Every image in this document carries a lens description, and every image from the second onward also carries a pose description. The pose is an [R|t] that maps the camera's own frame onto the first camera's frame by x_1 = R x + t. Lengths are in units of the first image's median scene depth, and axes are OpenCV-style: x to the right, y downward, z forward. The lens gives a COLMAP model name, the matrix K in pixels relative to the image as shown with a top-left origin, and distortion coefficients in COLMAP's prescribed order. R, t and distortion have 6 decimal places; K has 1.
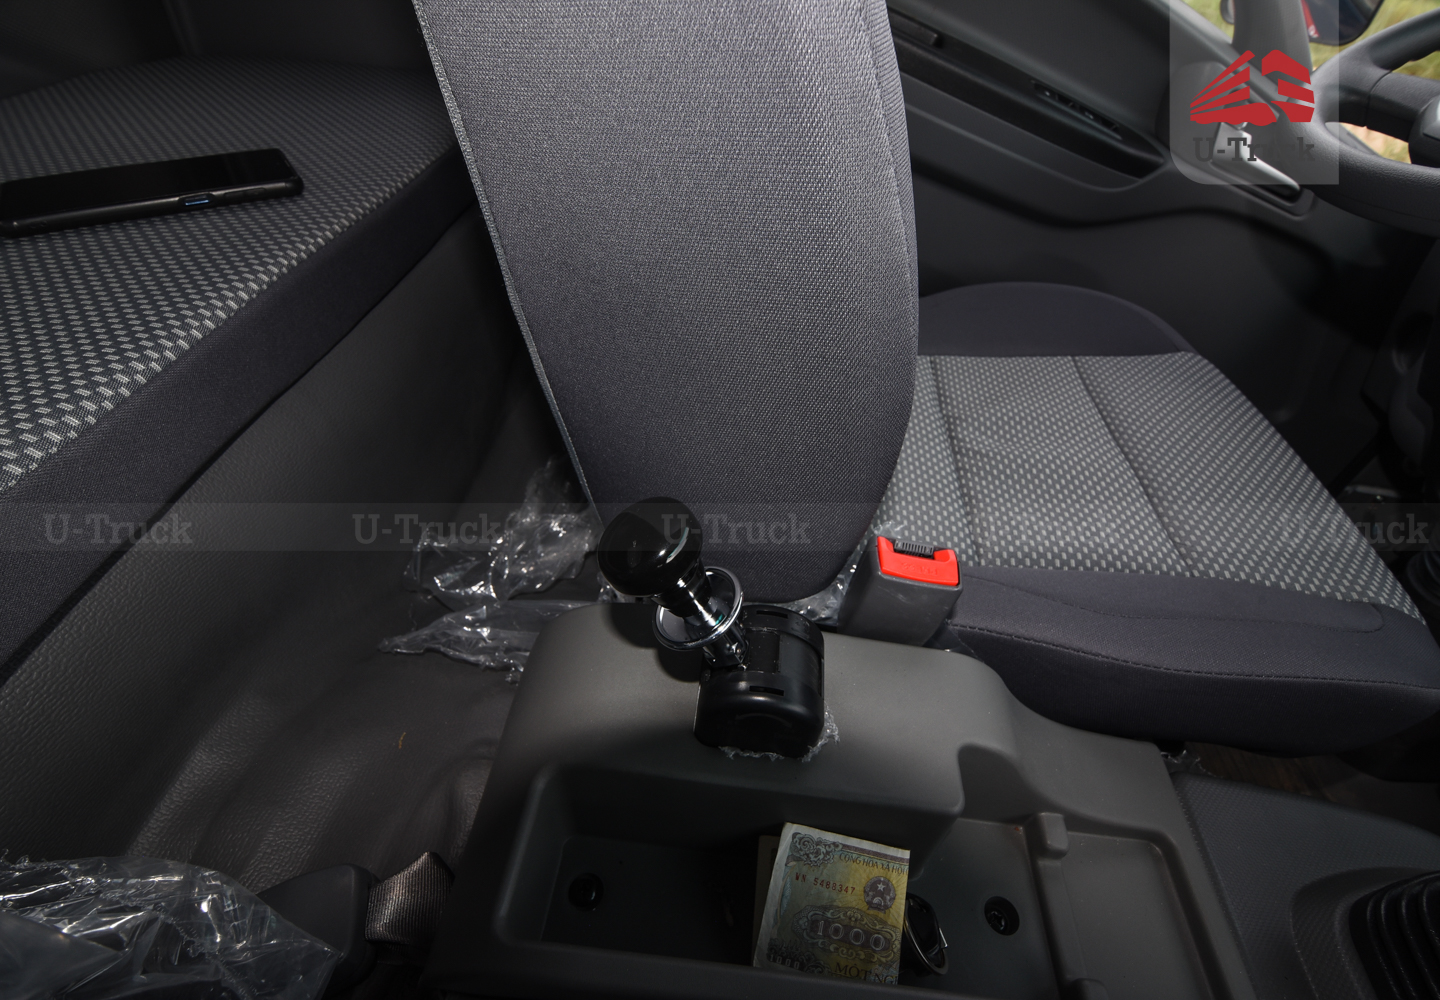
lens RADIAL K [[661.7, 0, 721.4], [0, 661.7, 501.5], [0, 0, 1]] dist [-0.012882, -0.006148]
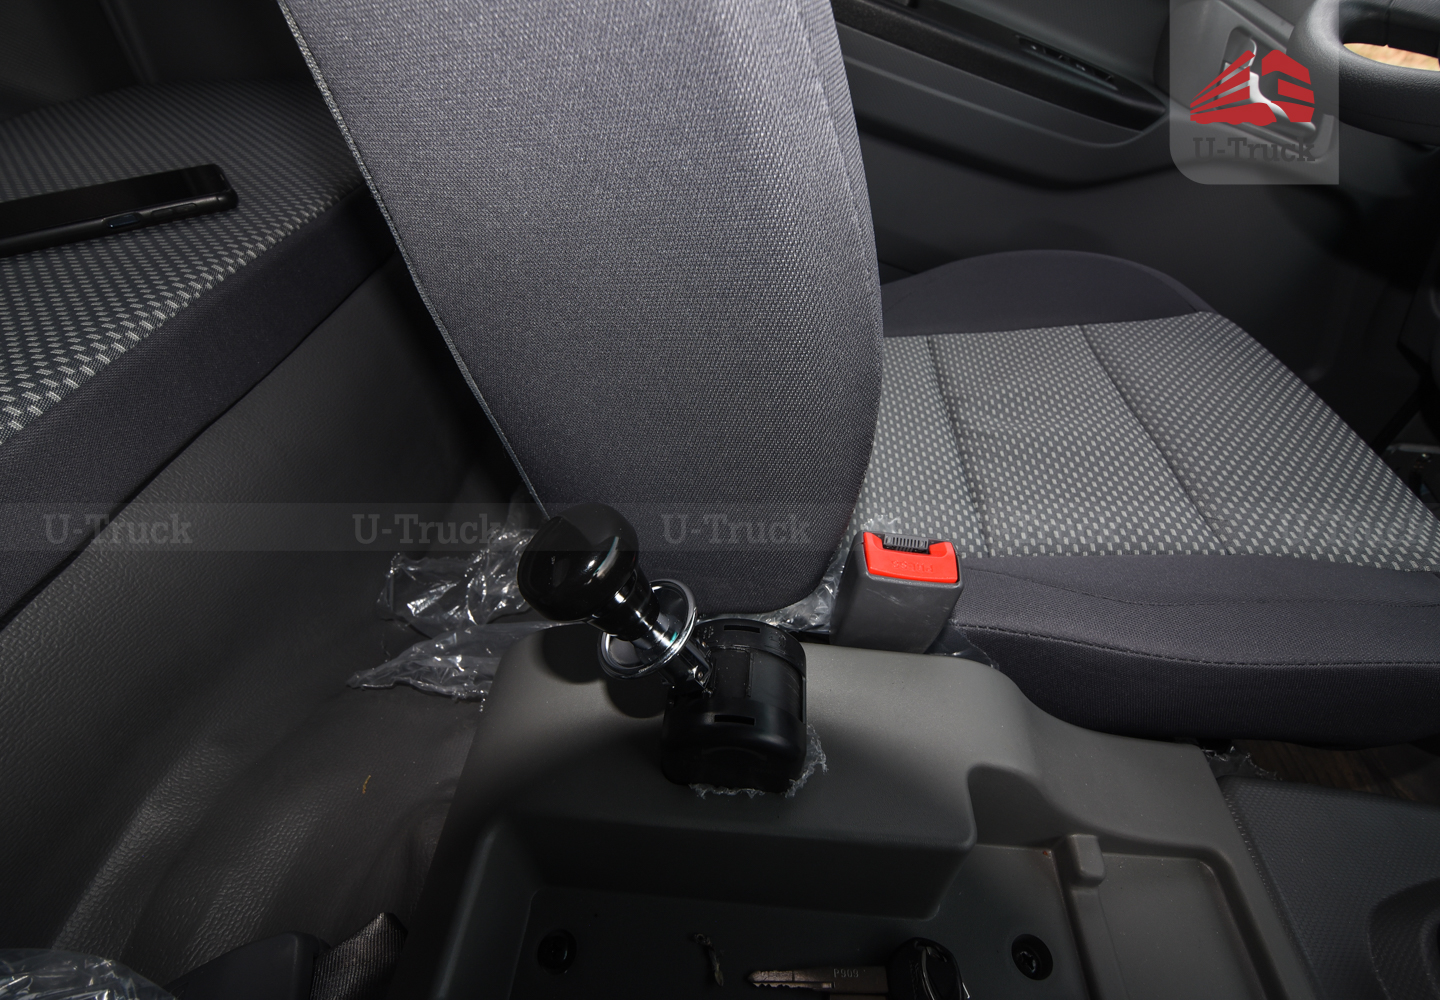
lens RADIAL K [[661.7, 0, 721.3], [0, 661.7, 501.0], [0, 0, 1]] dist [-0.012882, -0.006148]
pose [[0.997503, -0.063729, -0.030451, 0.057691], [0.063525, 0.997951, -0.007613, 0.004392], [0.030874, 0.005659, 0.999507, 0.081688]]
